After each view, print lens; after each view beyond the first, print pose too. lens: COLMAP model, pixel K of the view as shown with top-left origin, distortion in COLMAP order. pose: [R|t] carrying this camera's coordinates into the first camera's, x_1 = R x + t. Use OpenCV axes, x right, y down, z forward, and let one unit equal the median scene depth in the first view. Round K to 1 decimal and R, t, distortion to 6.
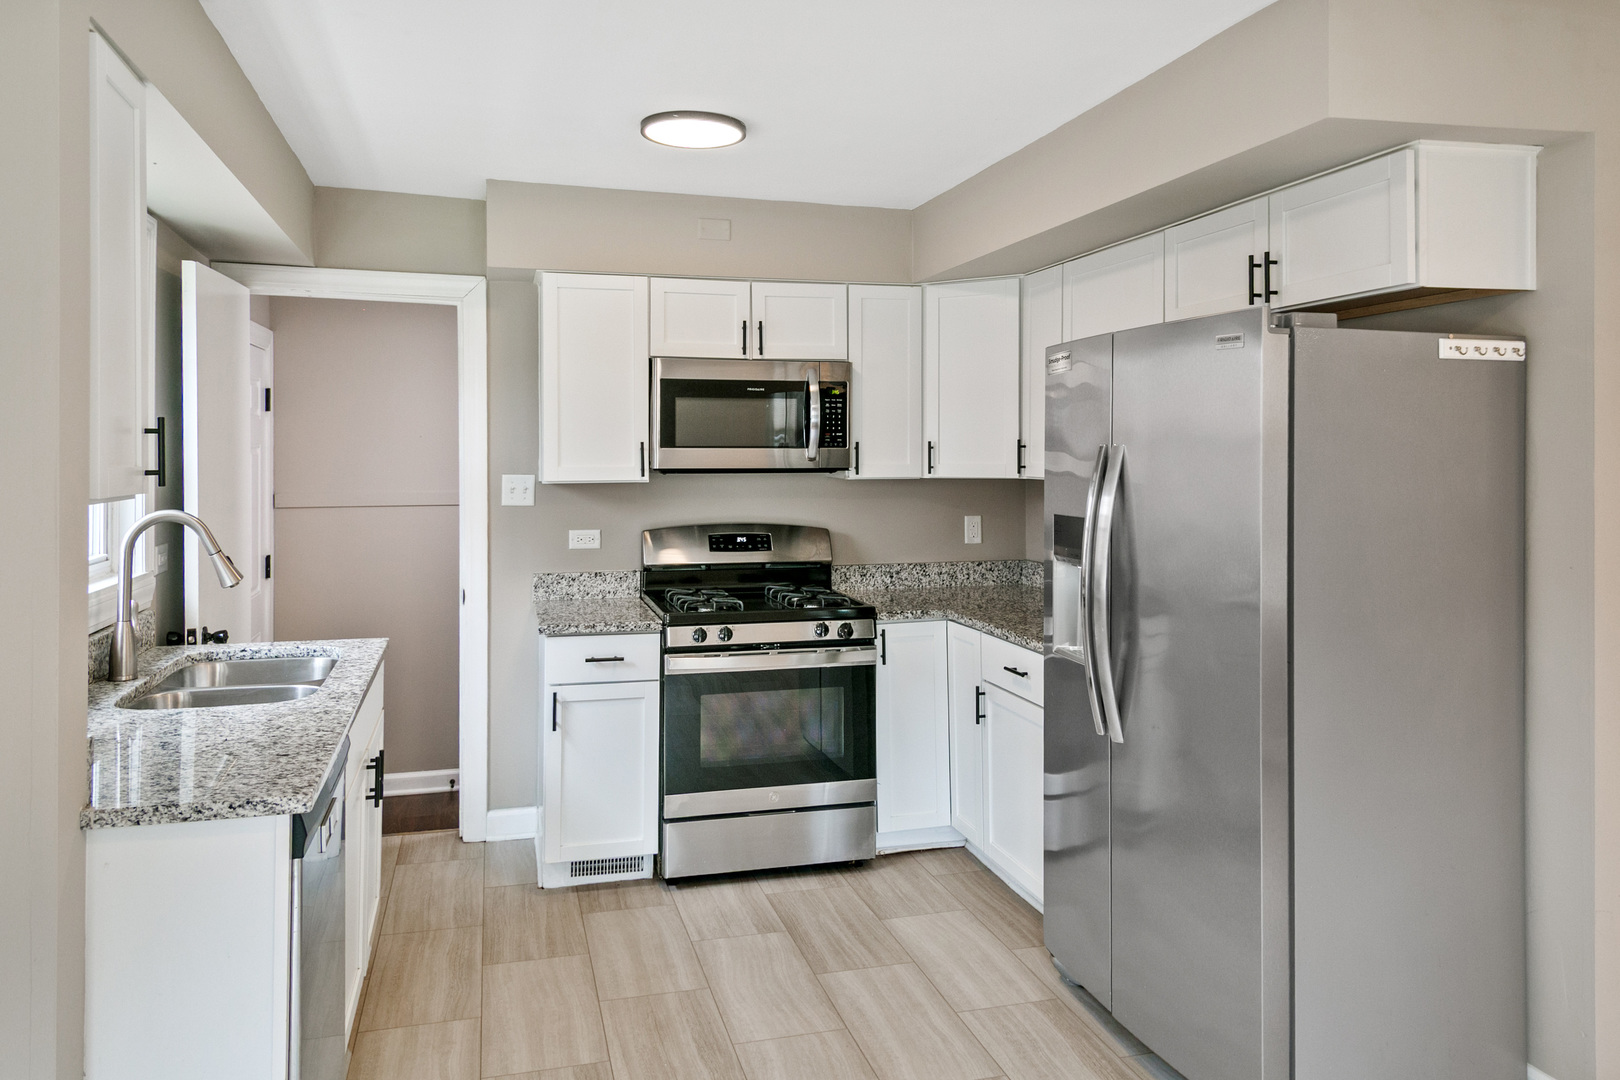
lens RADIAL K [[1105.1, 0, 807.1], [0, 1105.1, 450.9], [0, 0, 1]] dist [0.006456, -0.000704]
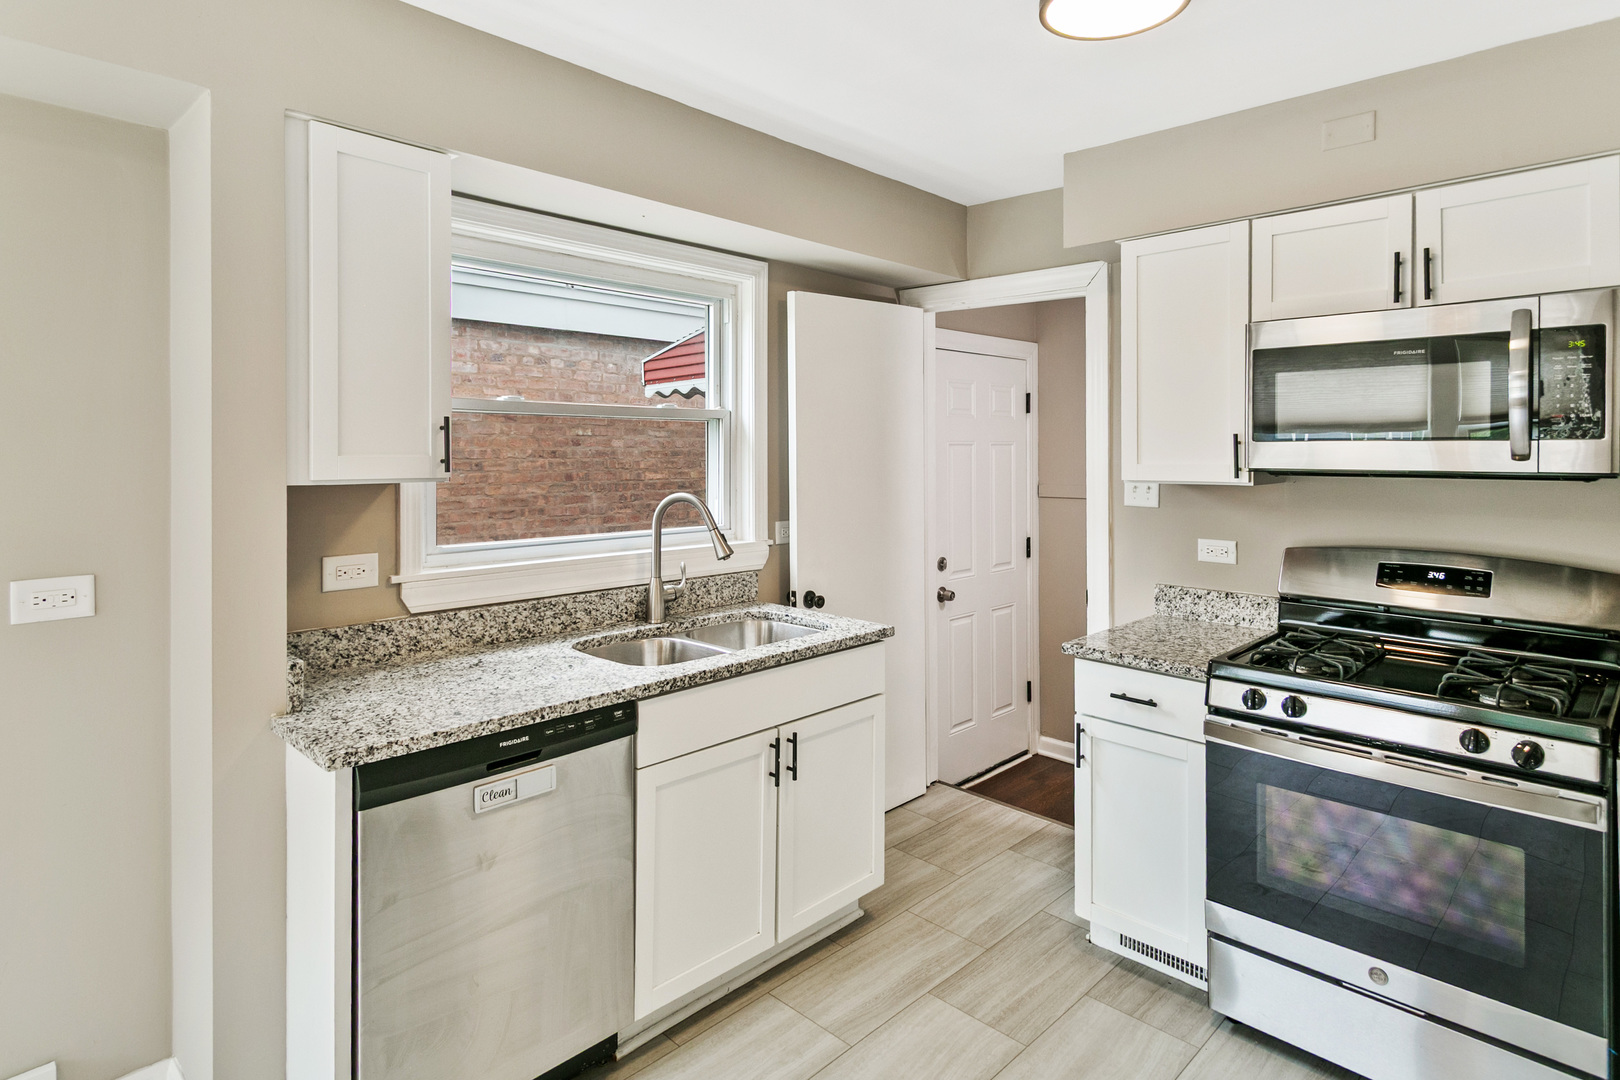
lens RADIAL K [[874.6, 0, 812.7], [0, 874.6, 452.0], [0, 0, 1]] dist [0.002984, 0.000229]
pose [[0.495148, 0.002525, -0.868805, 0.241285], [-0.001501, 0.999997, 0.002050, 0.003922], [0.868807, 0.000289, 0.495151, 0.434719]]
